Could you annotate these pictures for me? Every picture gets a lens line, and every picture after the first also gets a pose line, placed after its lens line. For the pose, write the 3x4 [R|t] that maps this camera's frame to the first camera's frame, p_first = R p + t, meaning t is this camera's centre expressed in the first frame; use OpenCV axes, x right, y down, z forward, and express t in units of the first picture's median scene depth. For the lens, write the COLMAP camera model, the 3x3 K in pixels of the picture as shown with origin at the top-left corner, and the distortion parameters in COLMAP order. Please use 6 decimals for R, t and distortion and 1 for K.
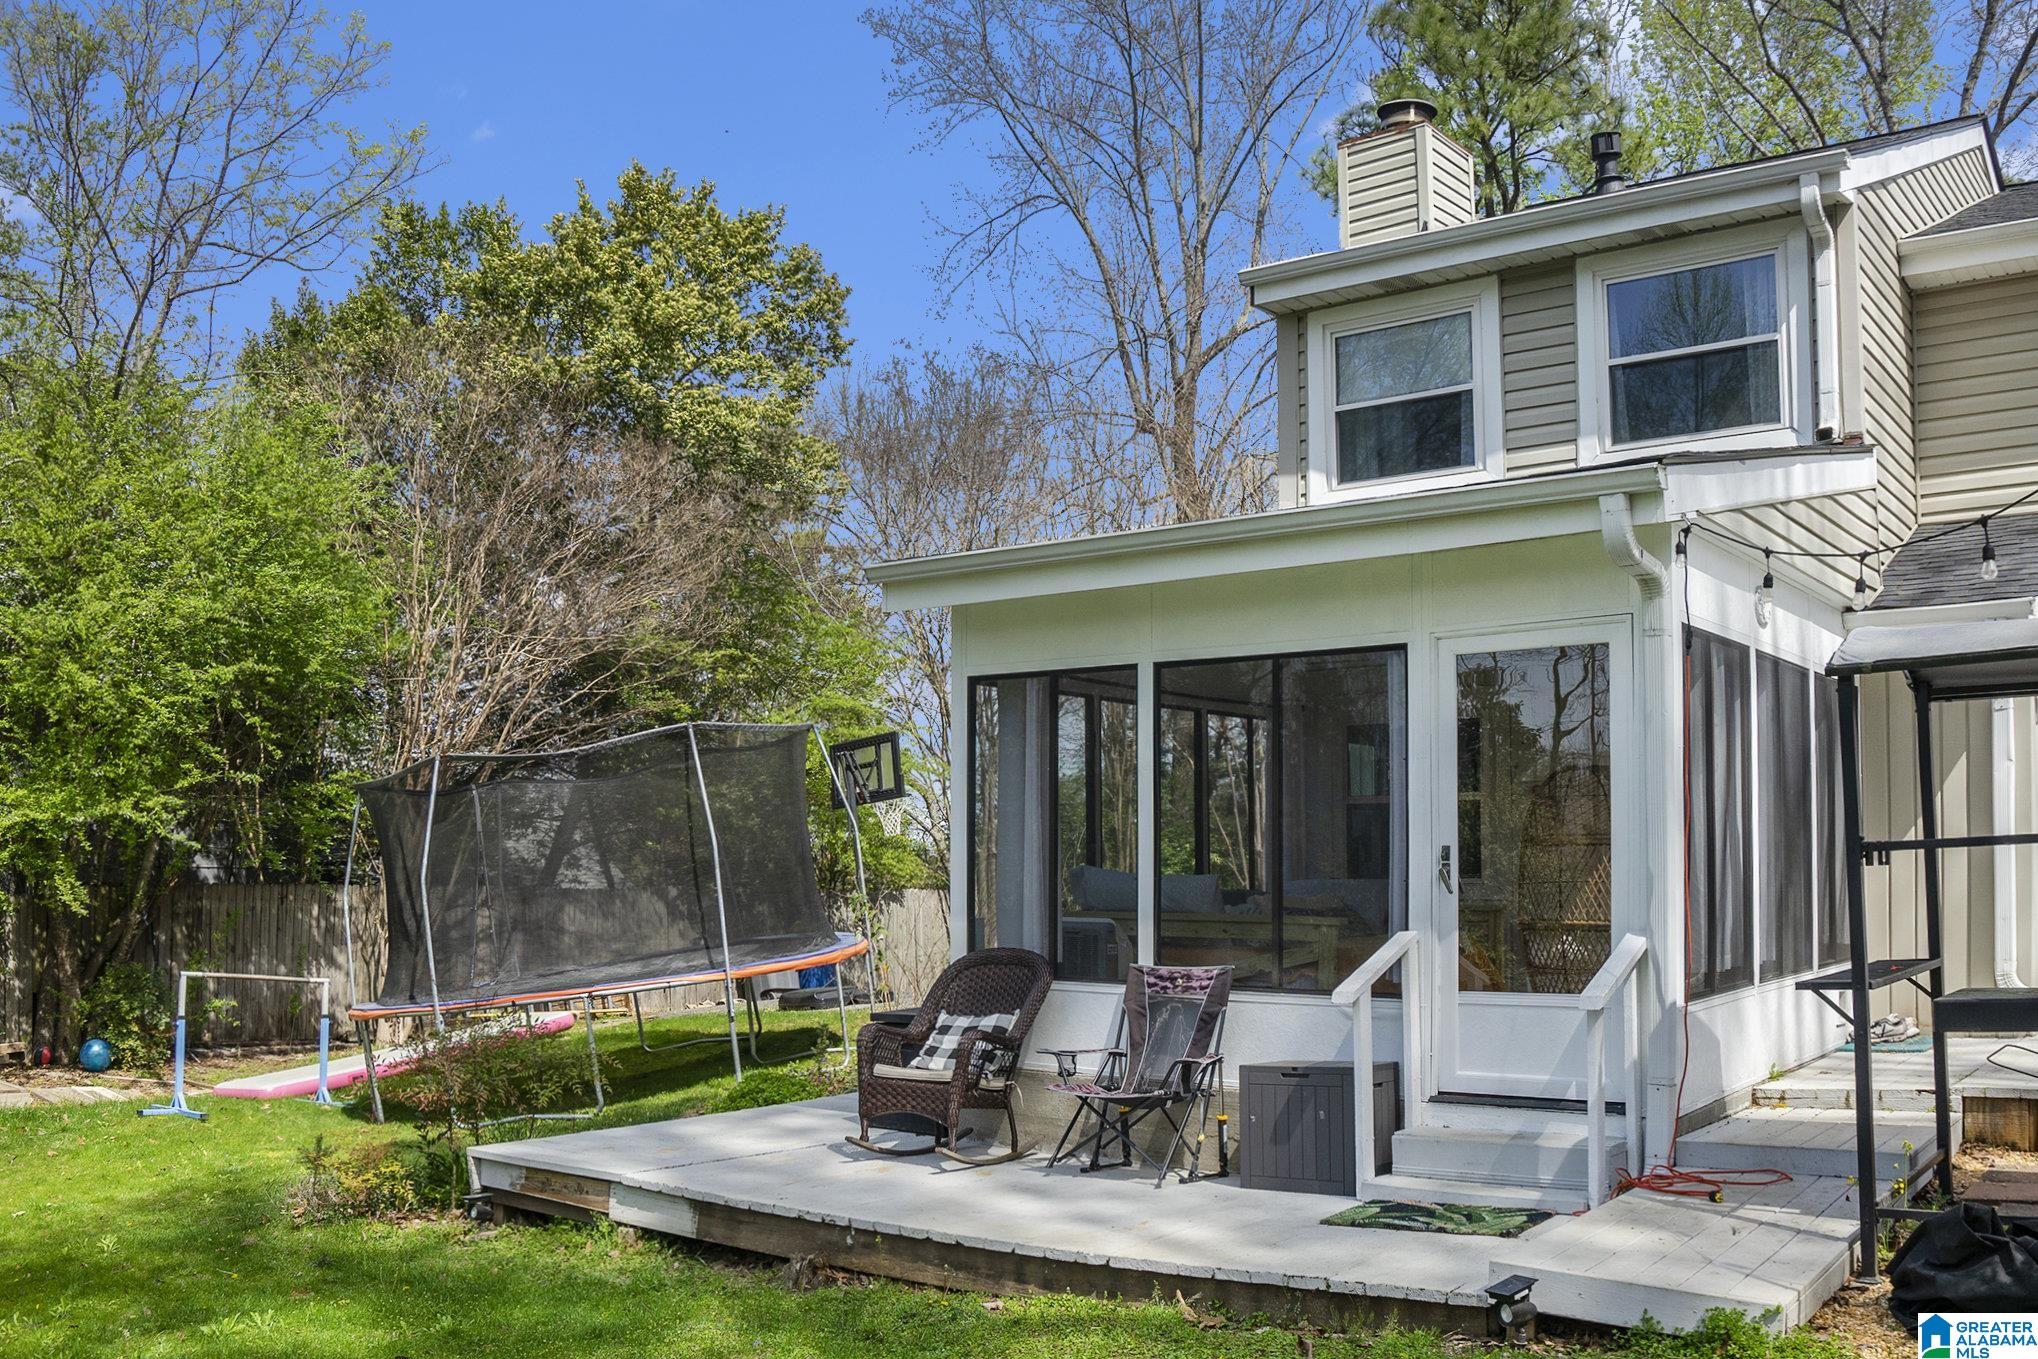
lens RADIAL K [[1794.4, 0, 1019.0], [0, 1794.4, 679.5], [0, 0, 1]] dist [-0.120294, -0.000915]
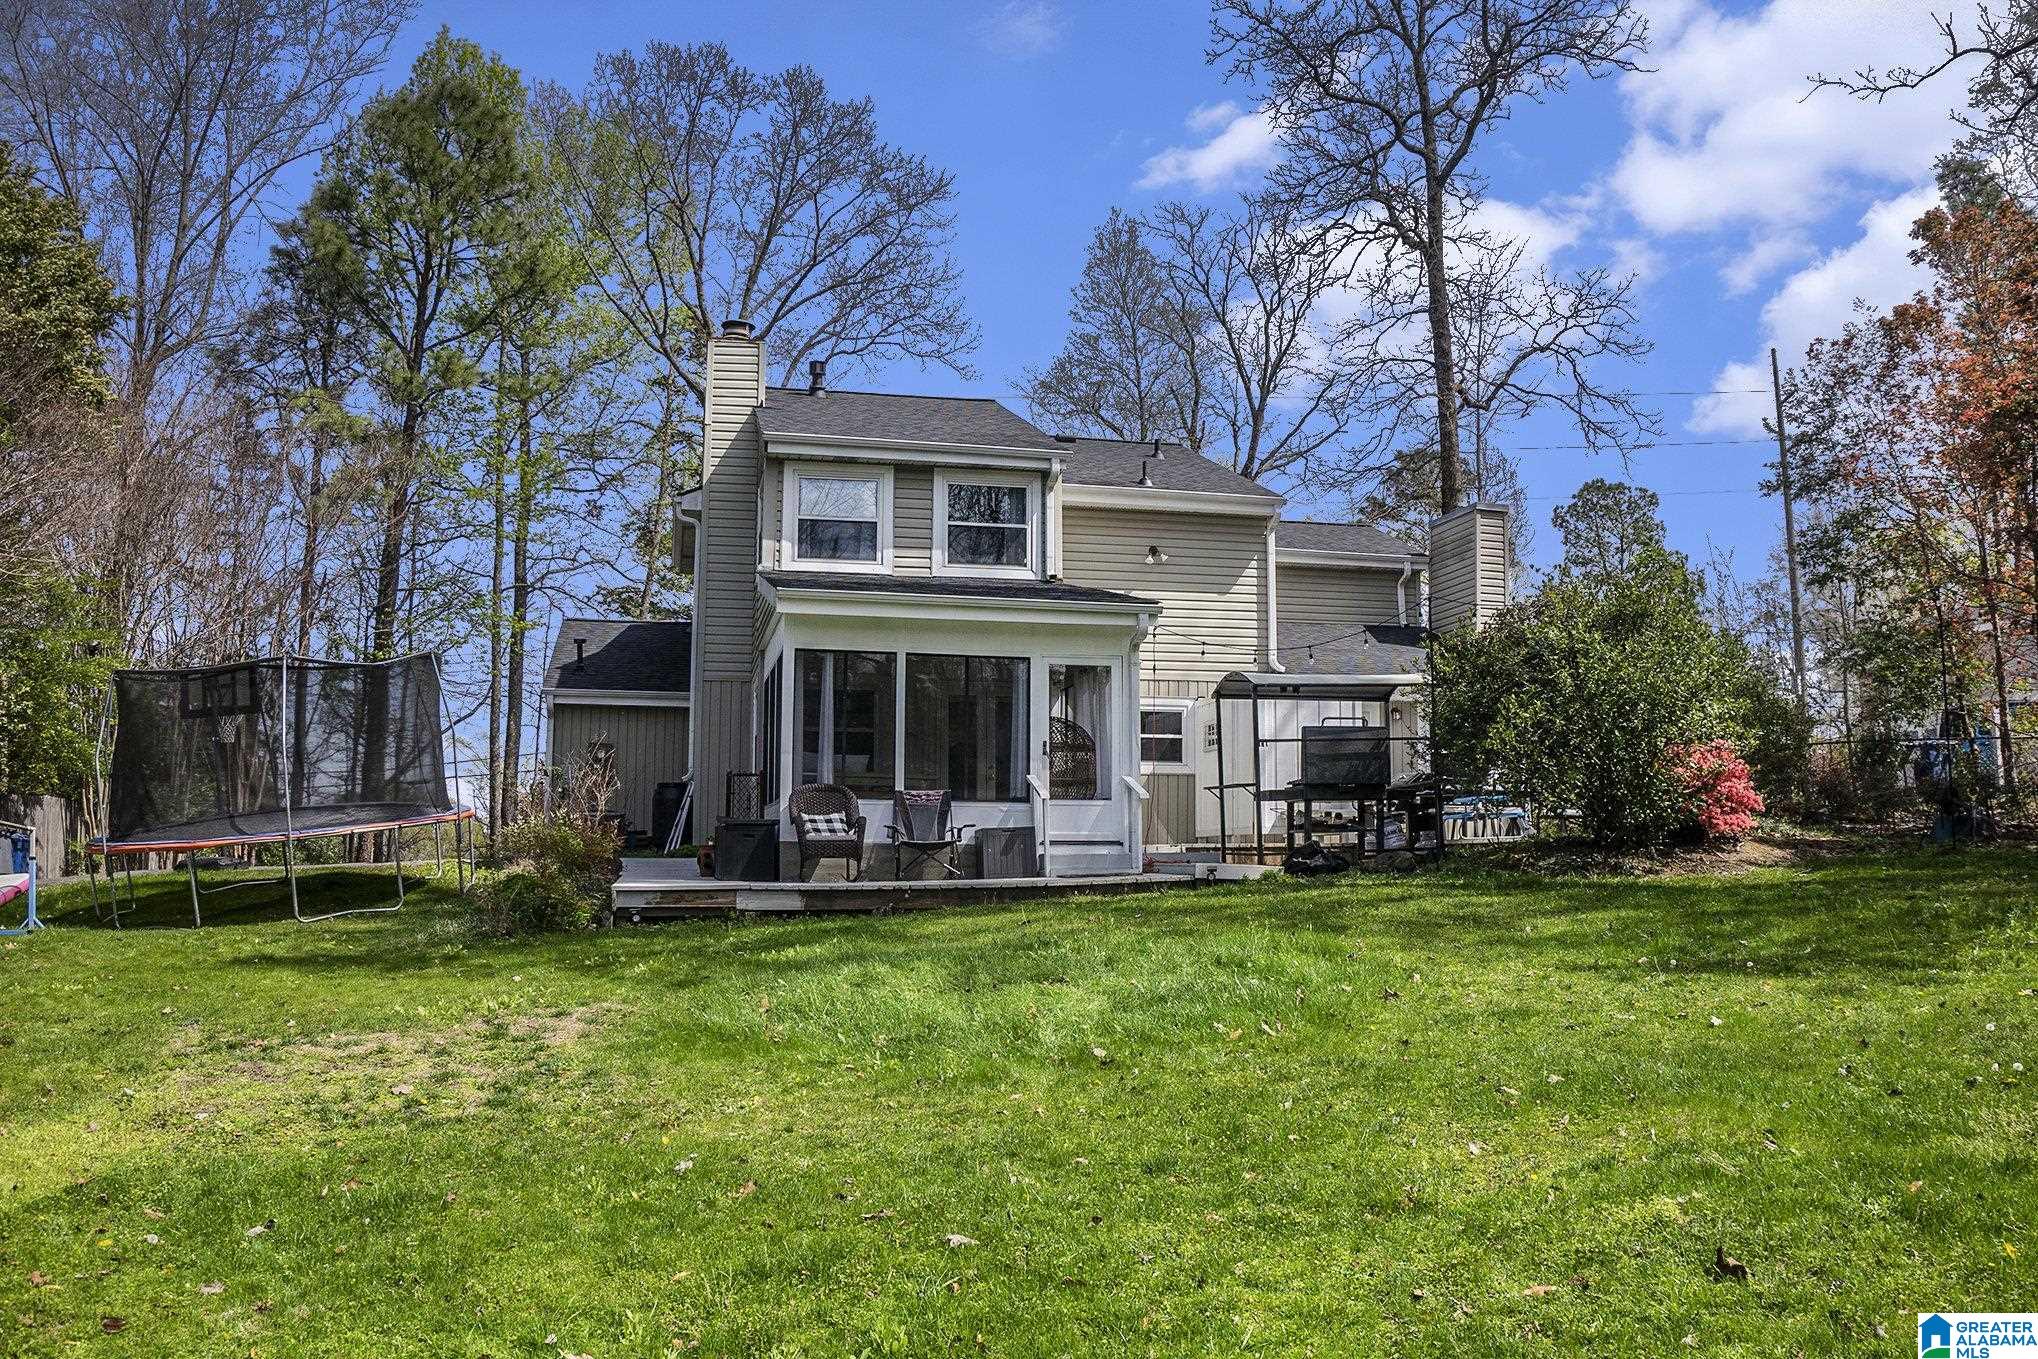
lens RADIAL K [[1735.1, 0, 1019.0], [0, 1735.1, 679.5], [0, 0, 1]] dist [-0.065309, -0.000806]
pose [[0.642656, 0.077211, 0.762254, -1.228701], [-0.082091, 0.996121, -0.031689, 0.064868], [-0.761744, -0.042209, 0.646502, -0.408794]]
